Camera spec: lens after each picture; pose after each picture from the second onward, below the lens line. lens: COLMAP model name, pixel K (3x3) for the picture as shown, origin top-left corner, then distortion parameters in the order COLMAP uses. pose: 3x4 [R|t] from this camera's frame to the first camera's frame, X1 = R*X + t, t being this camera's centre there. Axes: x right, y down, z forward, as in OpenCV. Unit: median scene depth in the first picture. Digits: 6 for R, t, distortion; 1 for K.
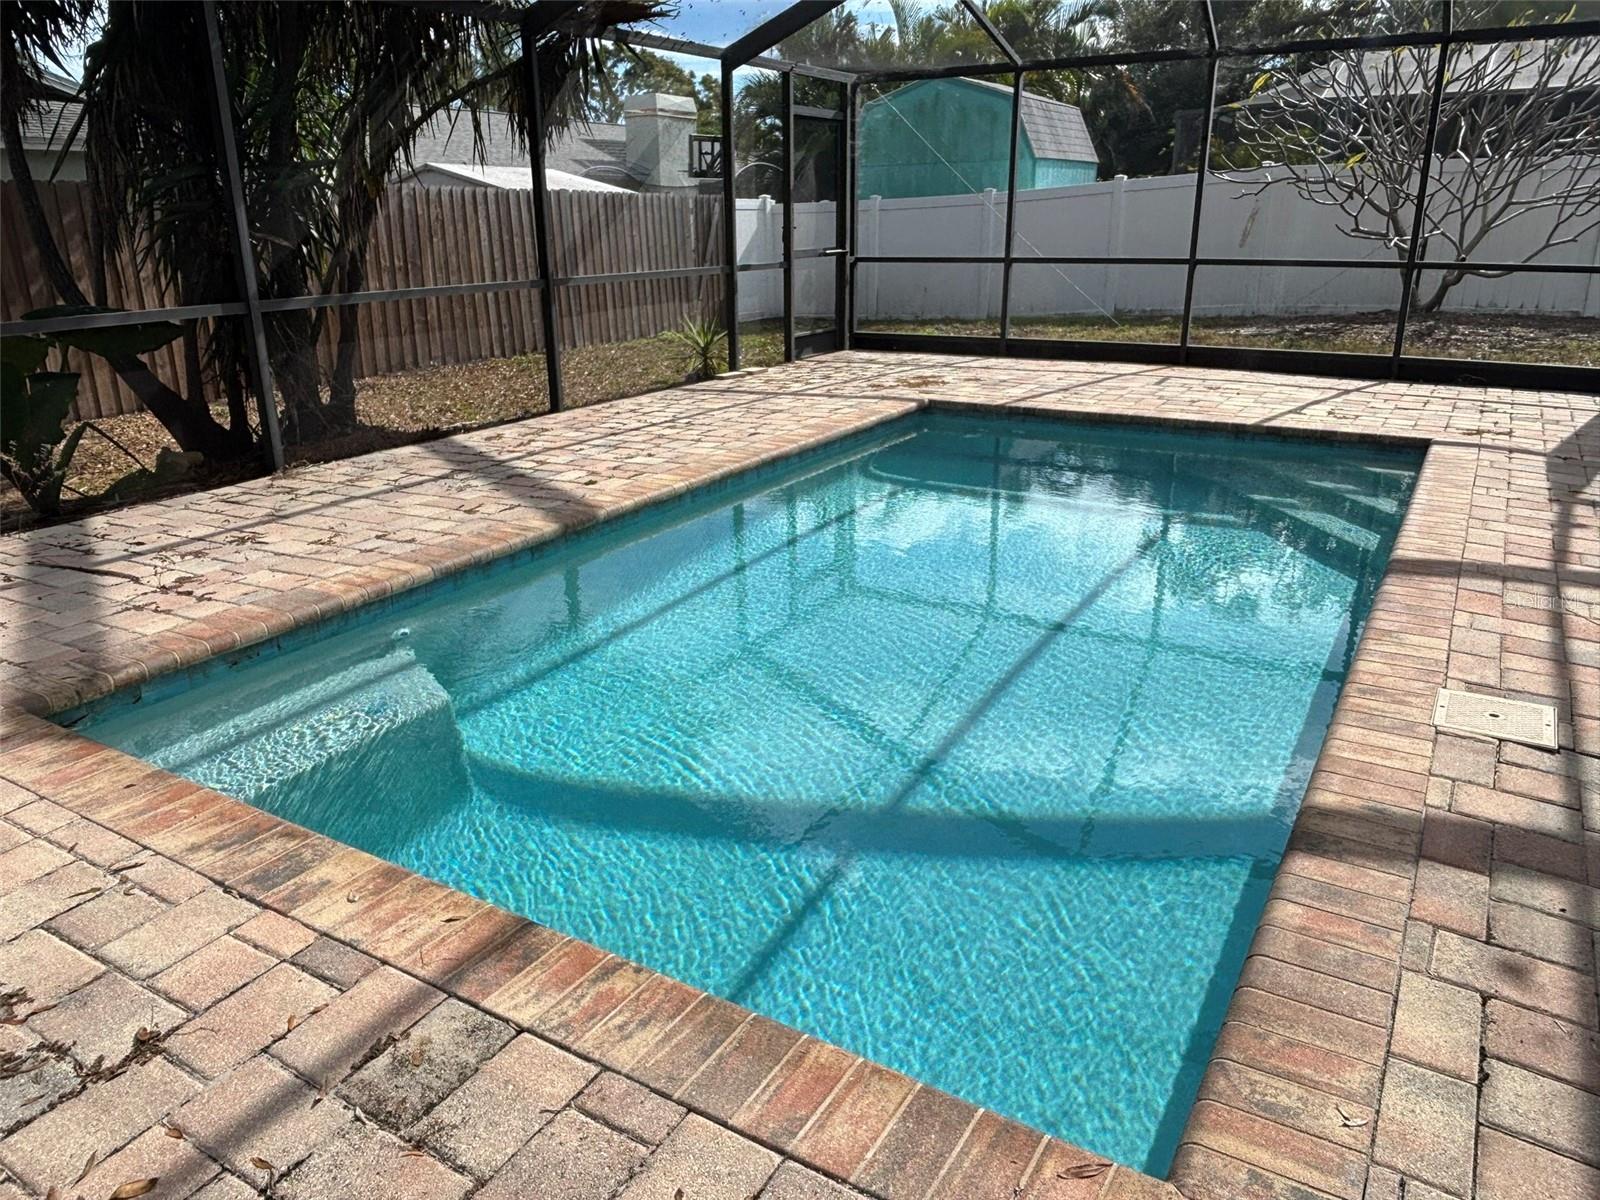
lens RADIAL K [[1126.5, 0, 798.0], [0, 1126.5, 608.7], [0, 0, 1]] dist [0.038851, -0.060273]
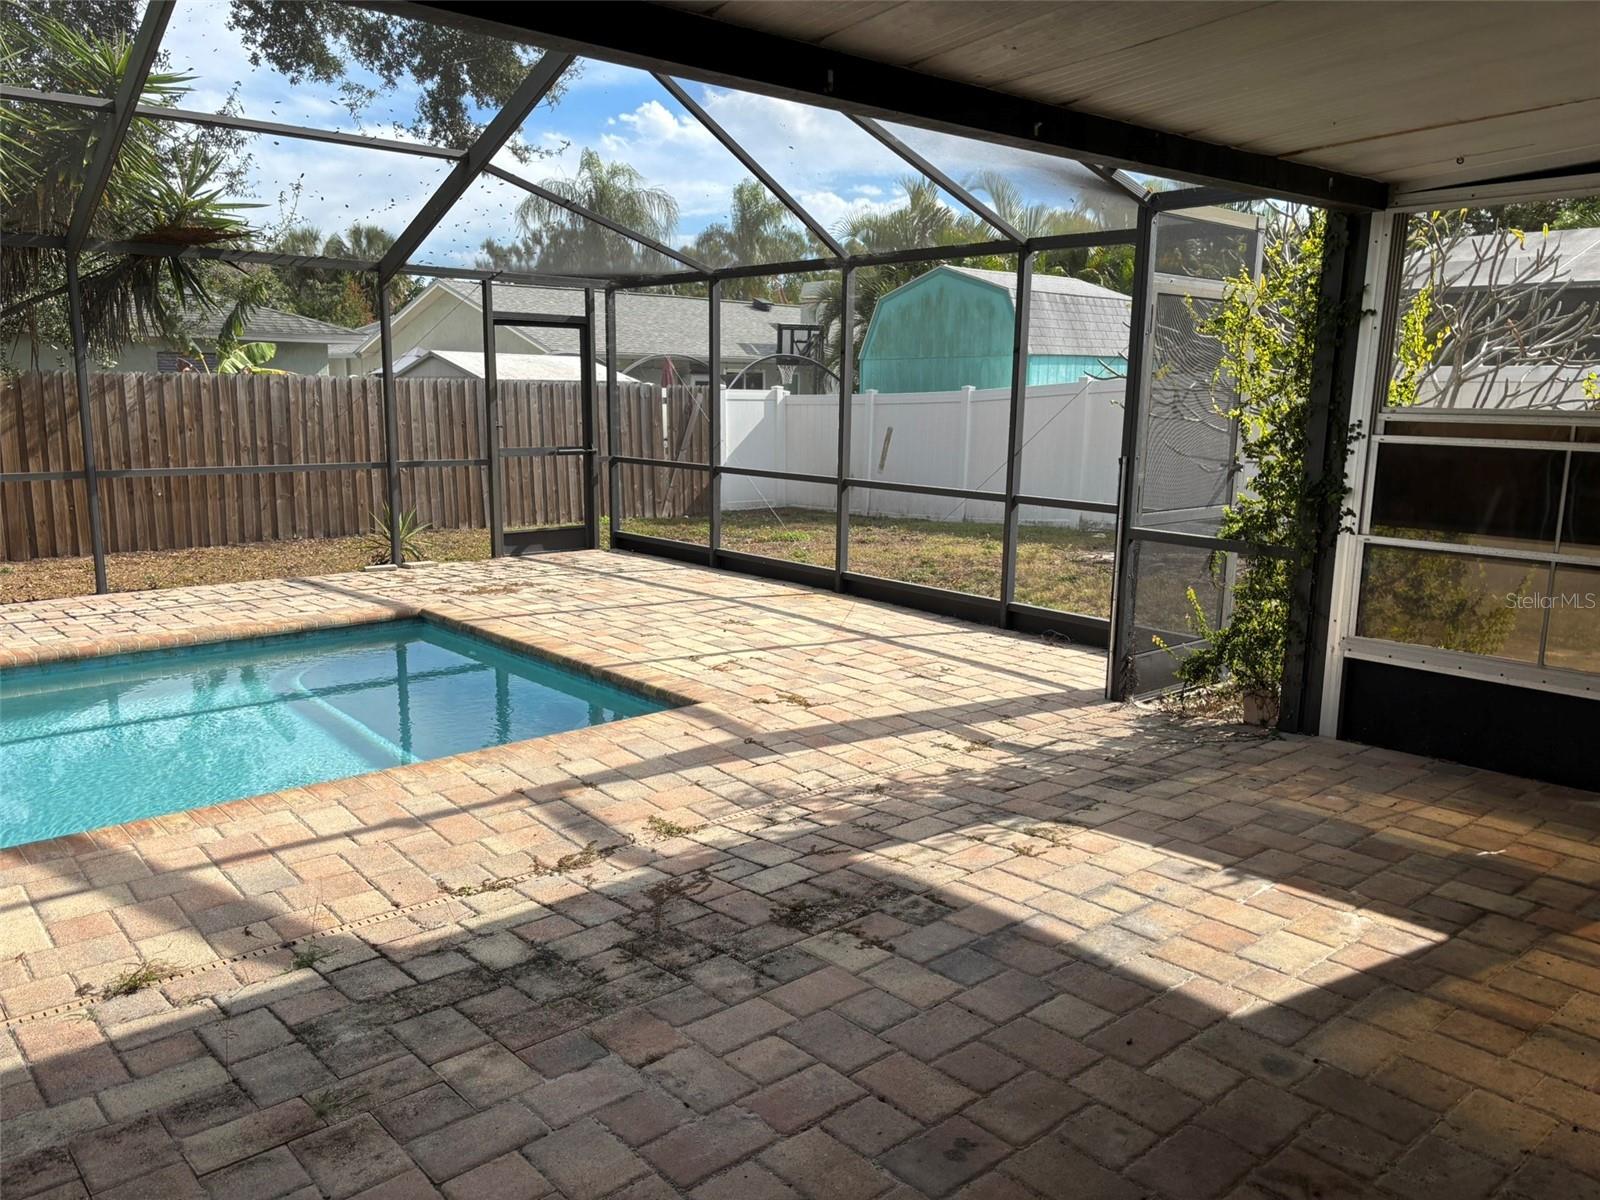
lens RADIAL K [[1211.9, 0, 792.6], [0, 1211.9, 614.2], [0, 0, 1]] dist [0.048059, -0.052529]
pose [[0.947113, 0.081011, -0.310507, 0.995132], [-0.126912, 0.983283, -0.130569, -0.118821], [0.294739, 0.163071, 0.941561, 0.170723]]
